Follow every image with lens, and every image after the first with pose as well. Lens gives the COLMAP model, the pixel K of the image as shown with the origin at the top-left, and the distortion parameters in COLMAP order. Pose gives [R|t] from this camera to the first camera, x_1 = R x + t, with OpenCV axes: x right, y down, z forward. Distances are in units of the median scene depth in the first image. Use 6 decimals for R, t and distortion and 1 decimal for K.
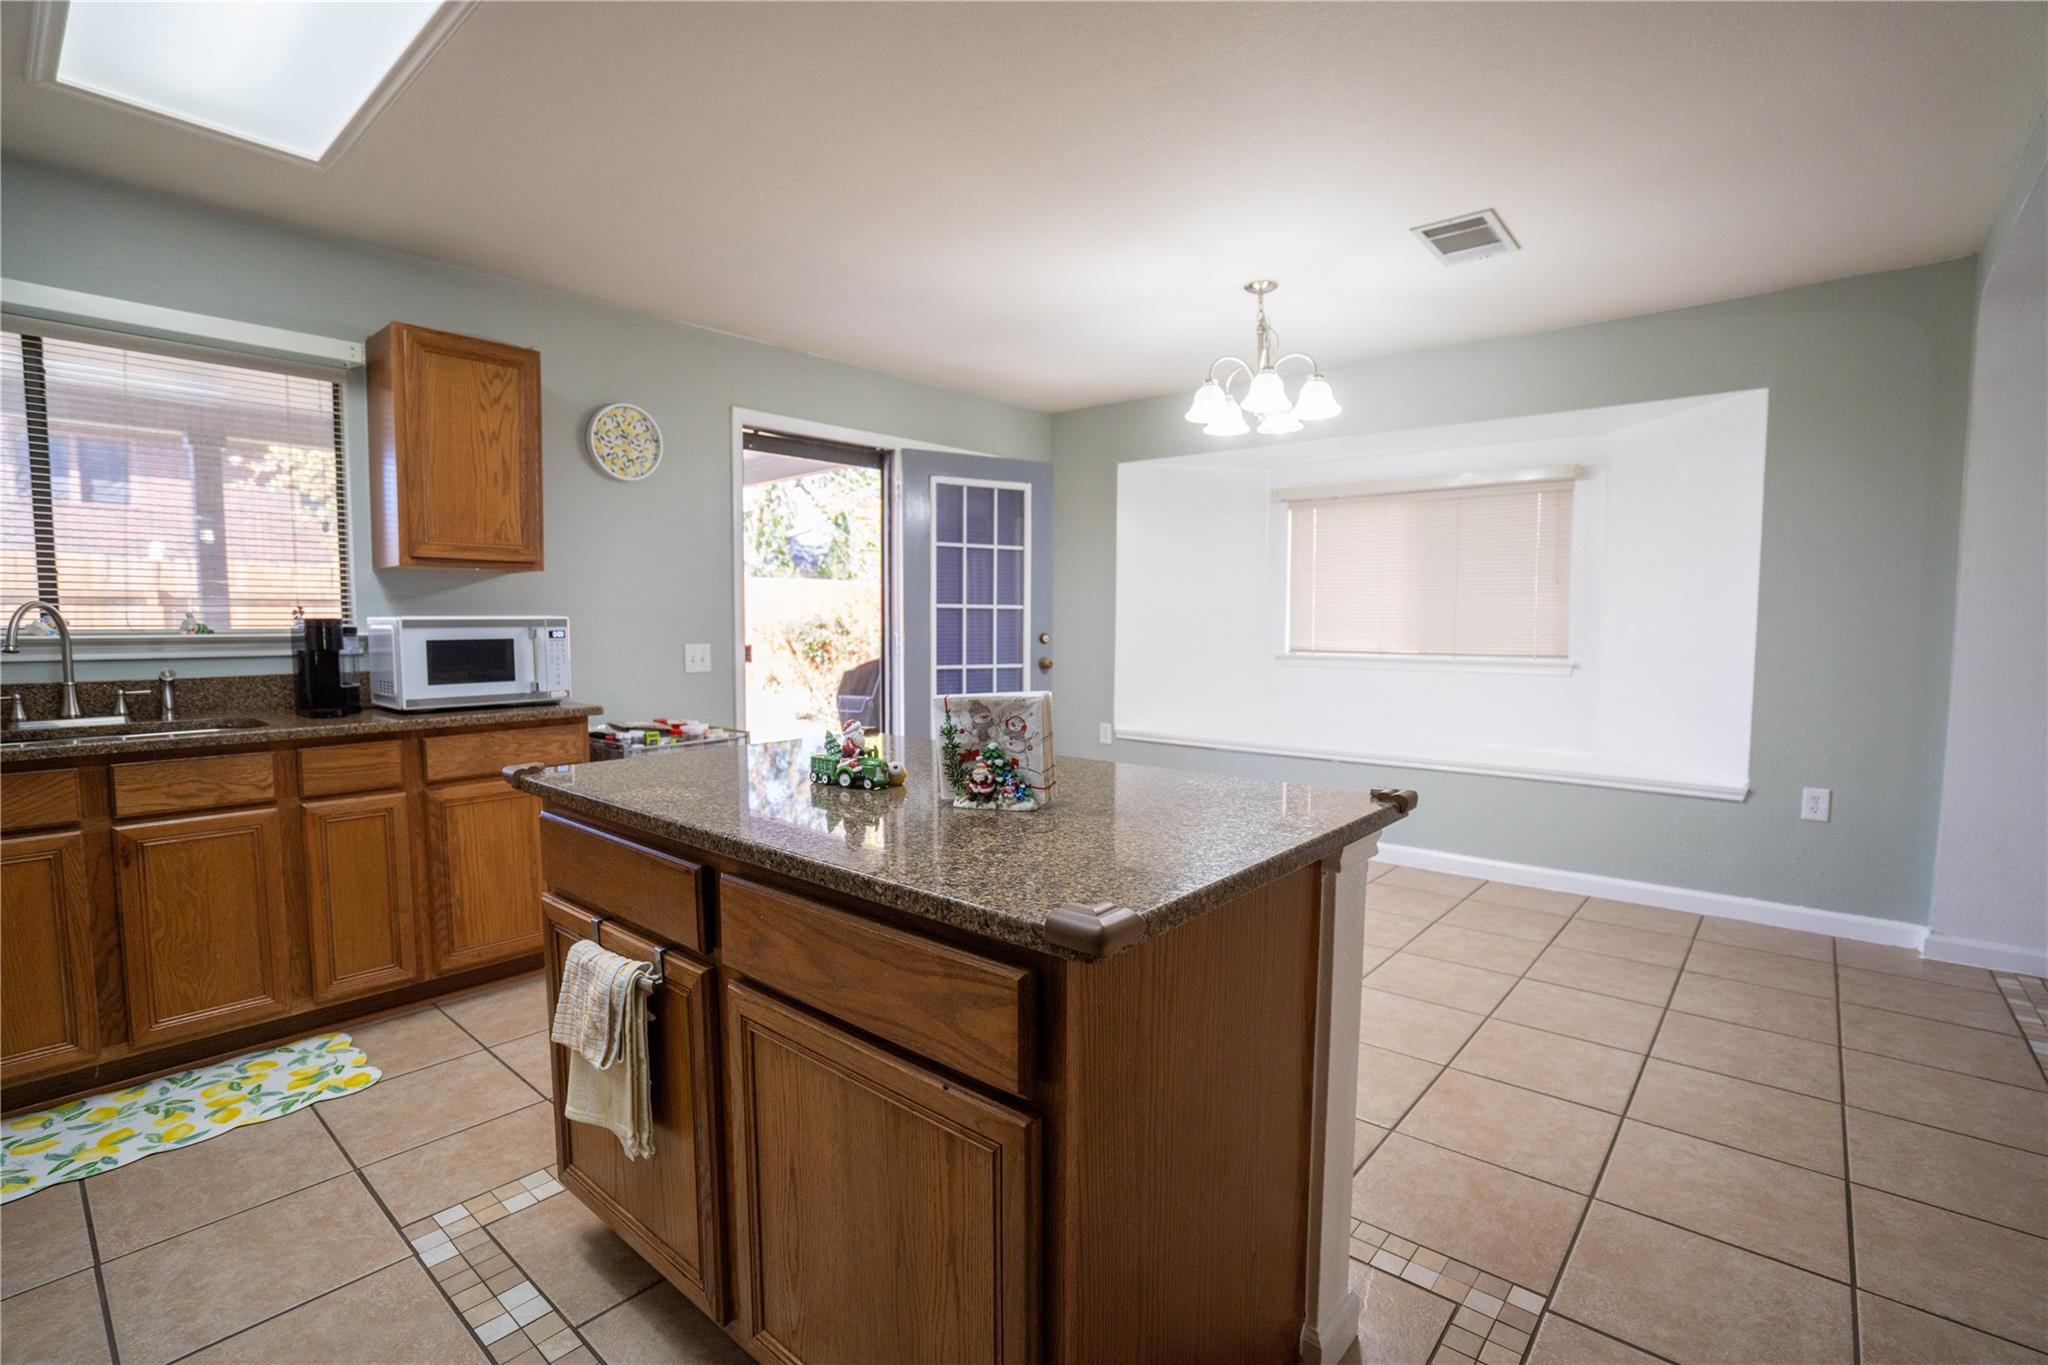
lens RADIAL K [[955.6, 0, 1037.1], [0, 955.6, 683.4], [0, 0, 1]] dist [-0.035037, 0.012027]
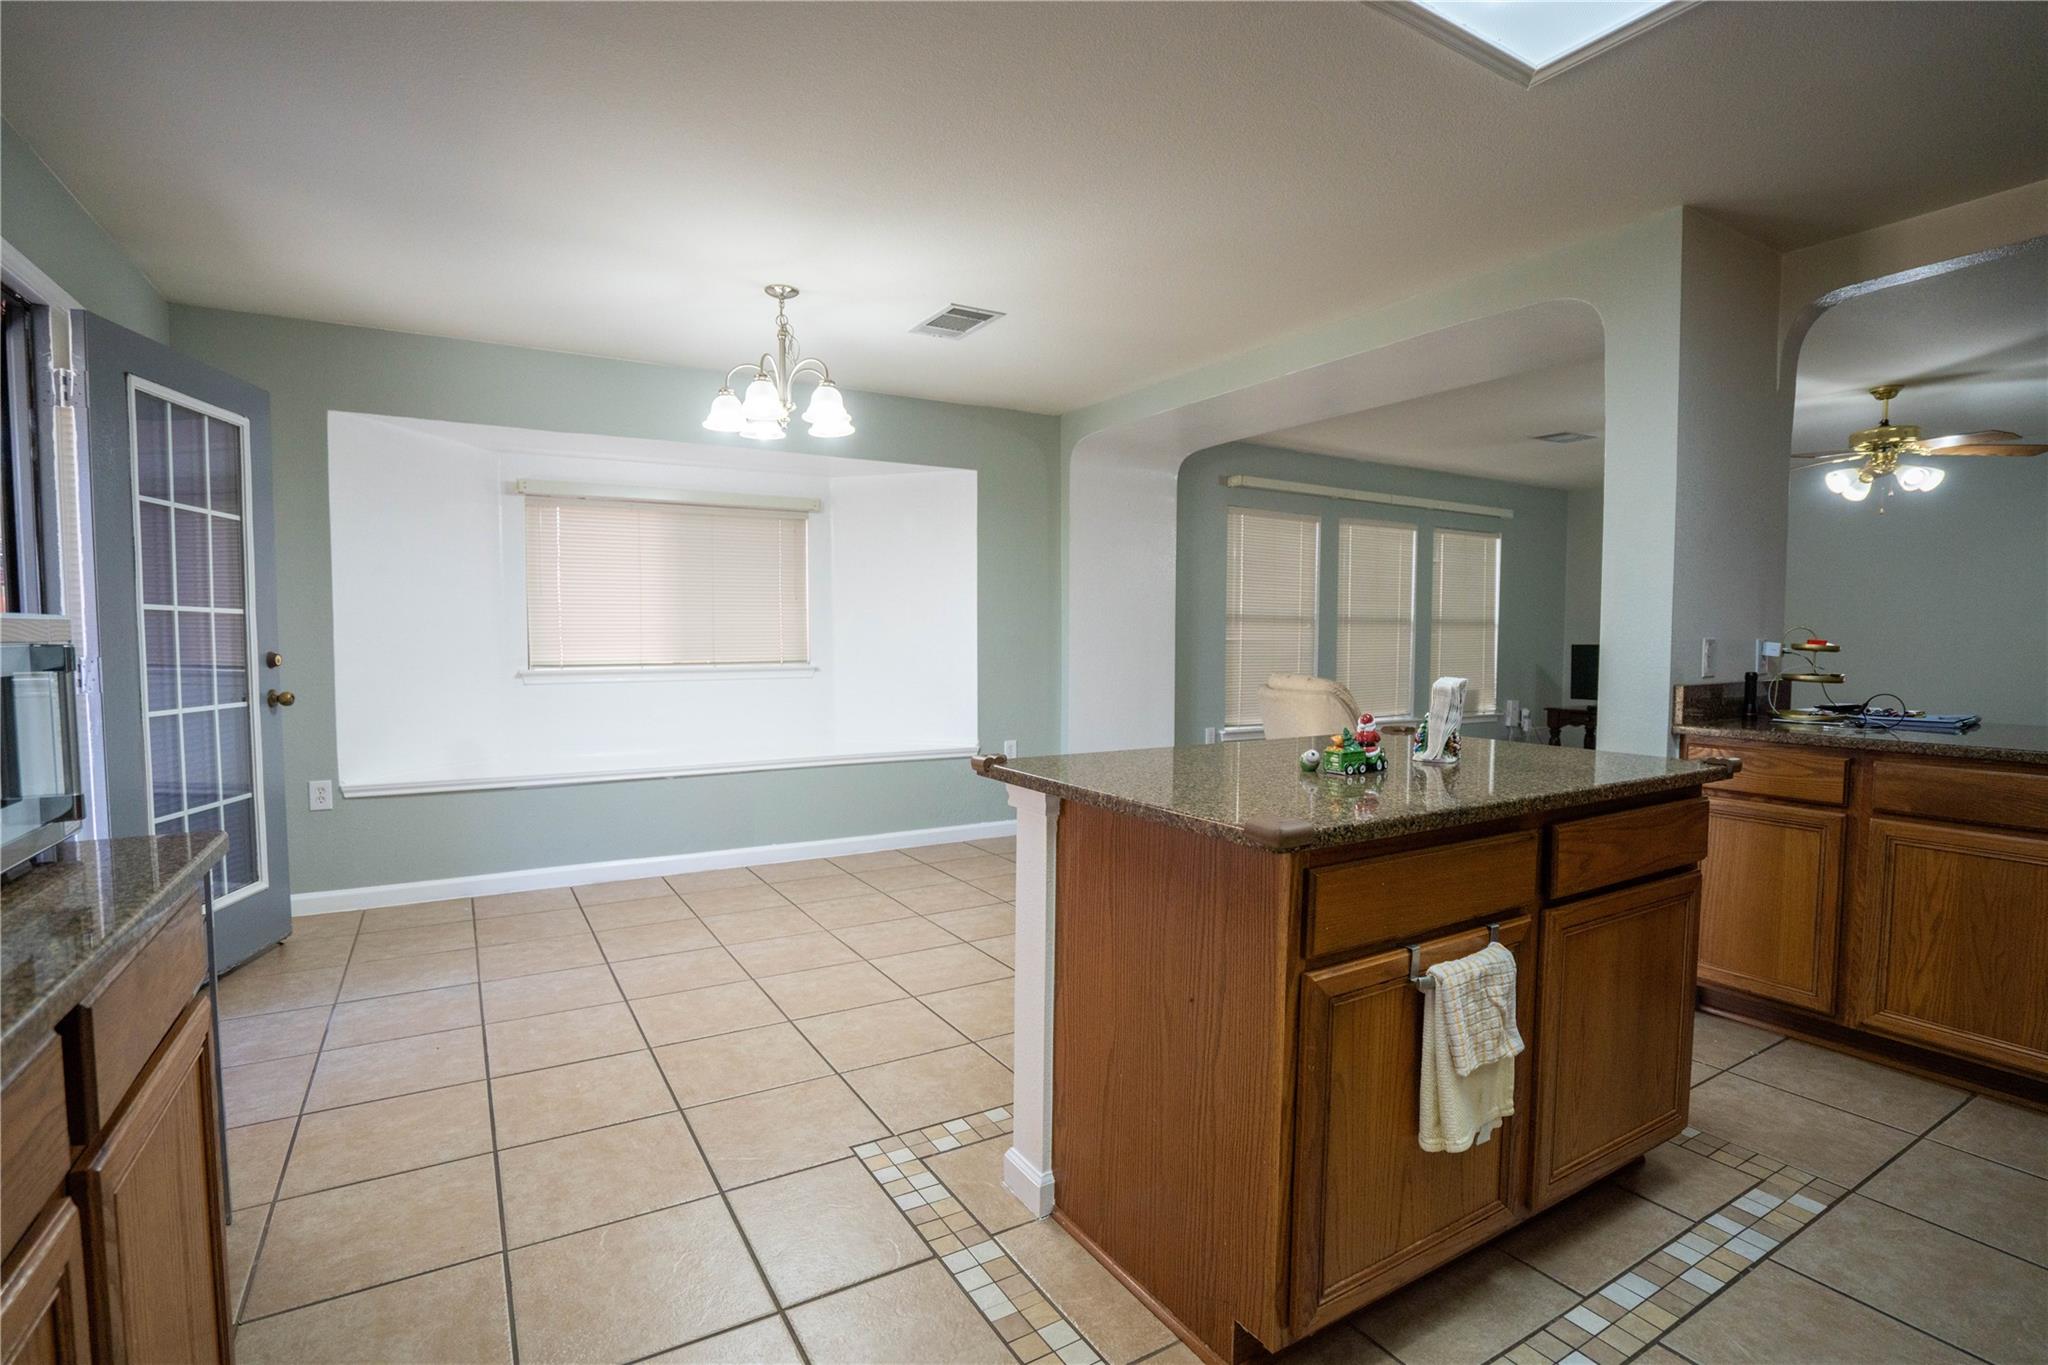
lens RADIAL K [[955.6, 0, 1014.9], [0, 955.6, 680.0], [0, 0, 1]] dist [-0.035037, 0.012027]
pose [[0.332477, -0.048219, 0.941878, -0.626038], [0.063511, 0.997570, 0.028651, -0.029306], [-0.940970, 0.050294, 0.334731, 0.464953]]
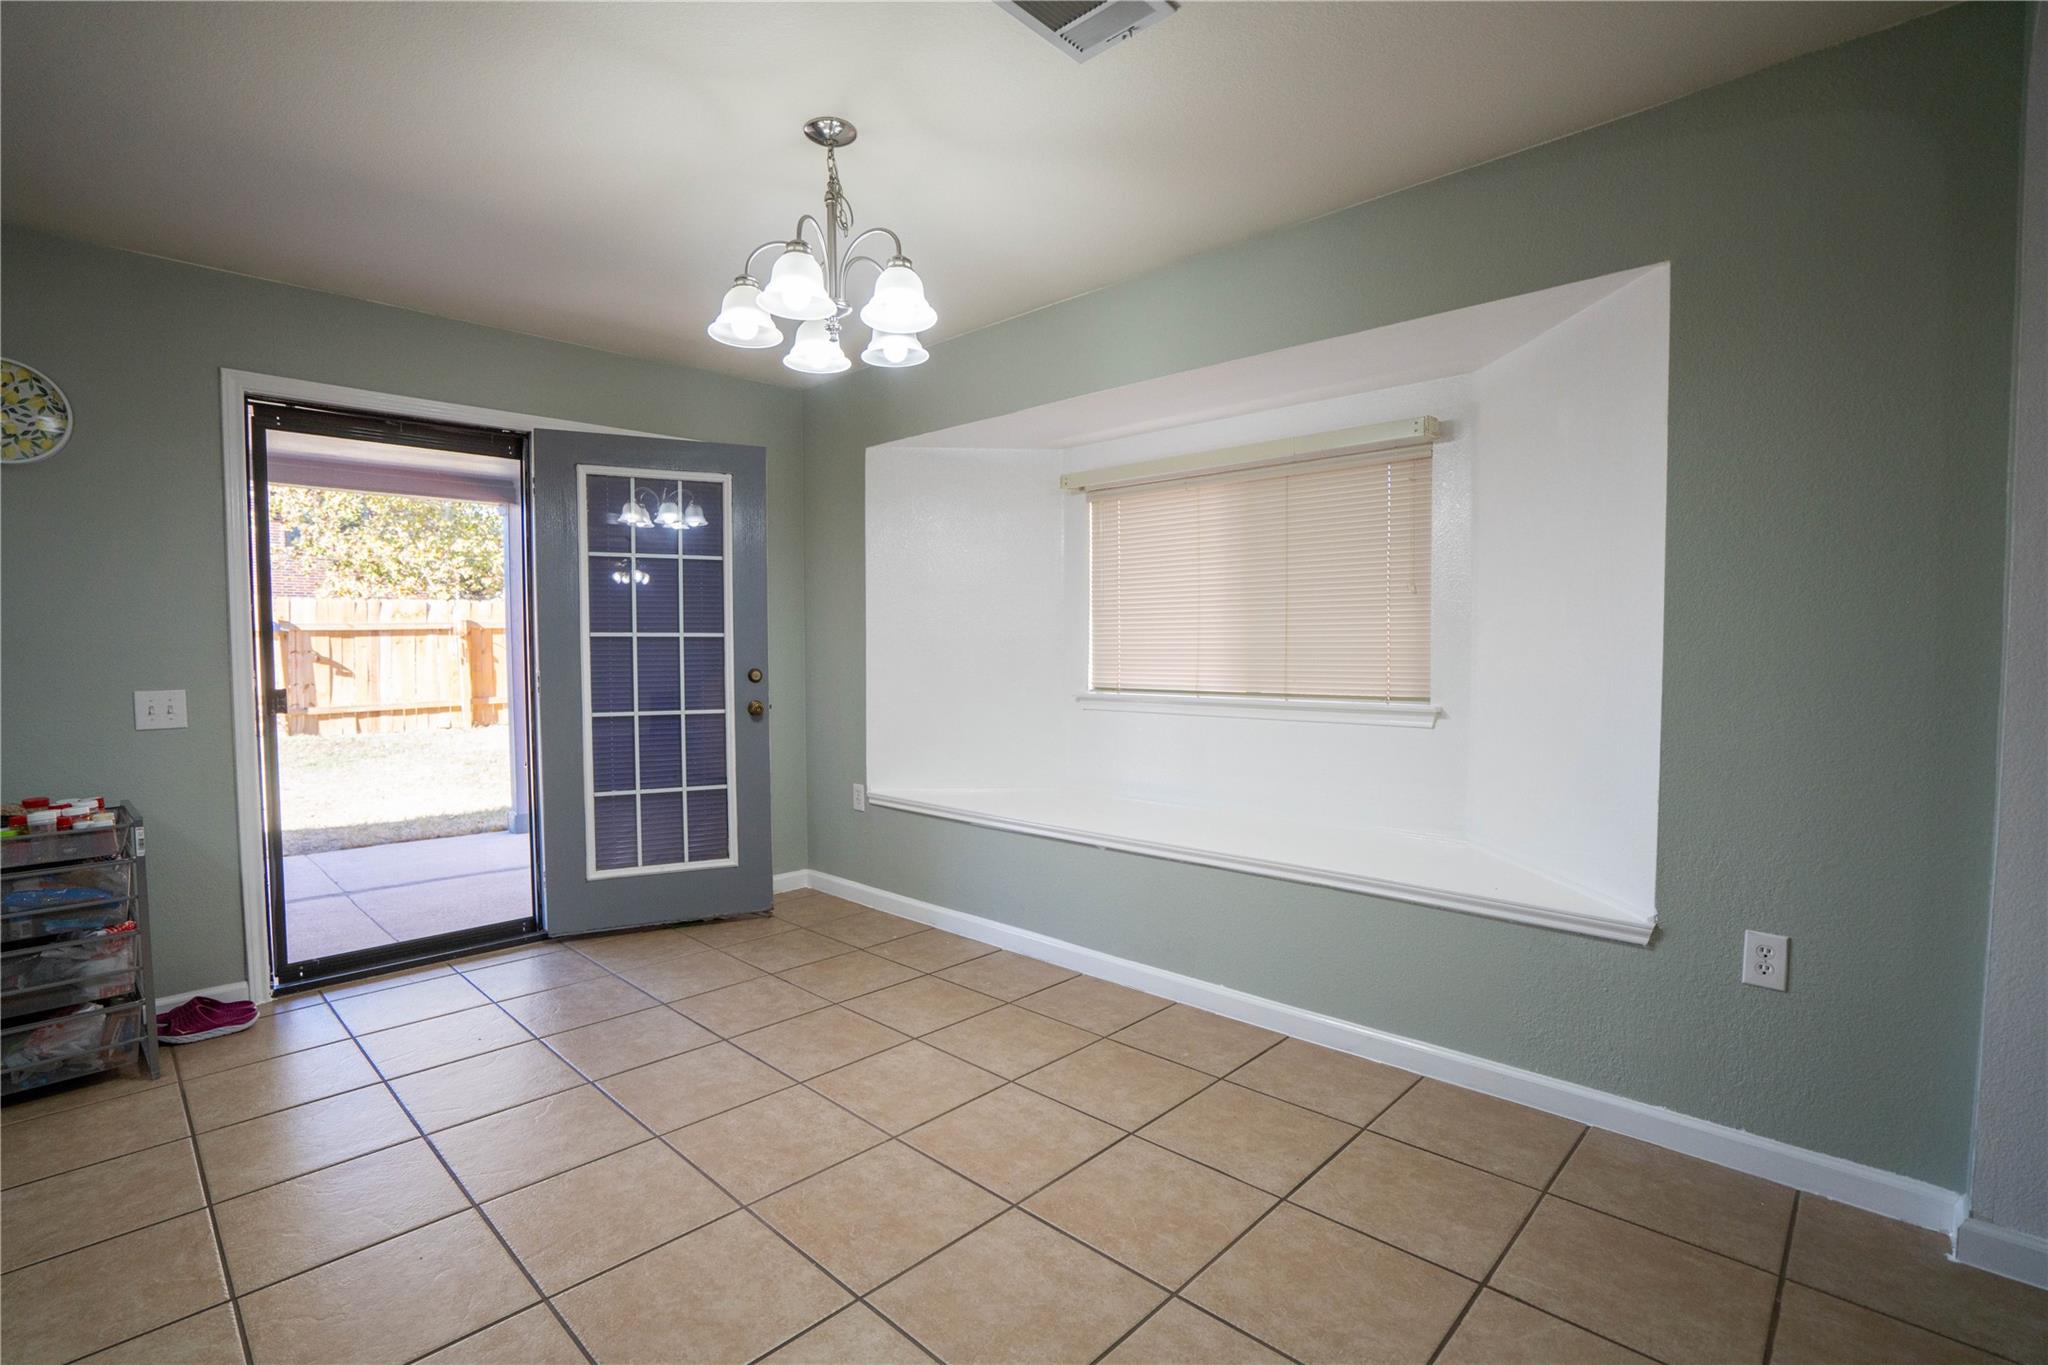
lens RADIAL K [[955.6, 0, 1032.2], [0, 955.6, 687.3], [0, 0, 1]] dist [-0.035037, 0.012027]
pose [[0.997832, -0.004164, -0.065686, 0.410295], [0.002651, 0.999730, -0.023104, -0.028727], [0.065765, 0.022880, 0.997573, 0.379038]]
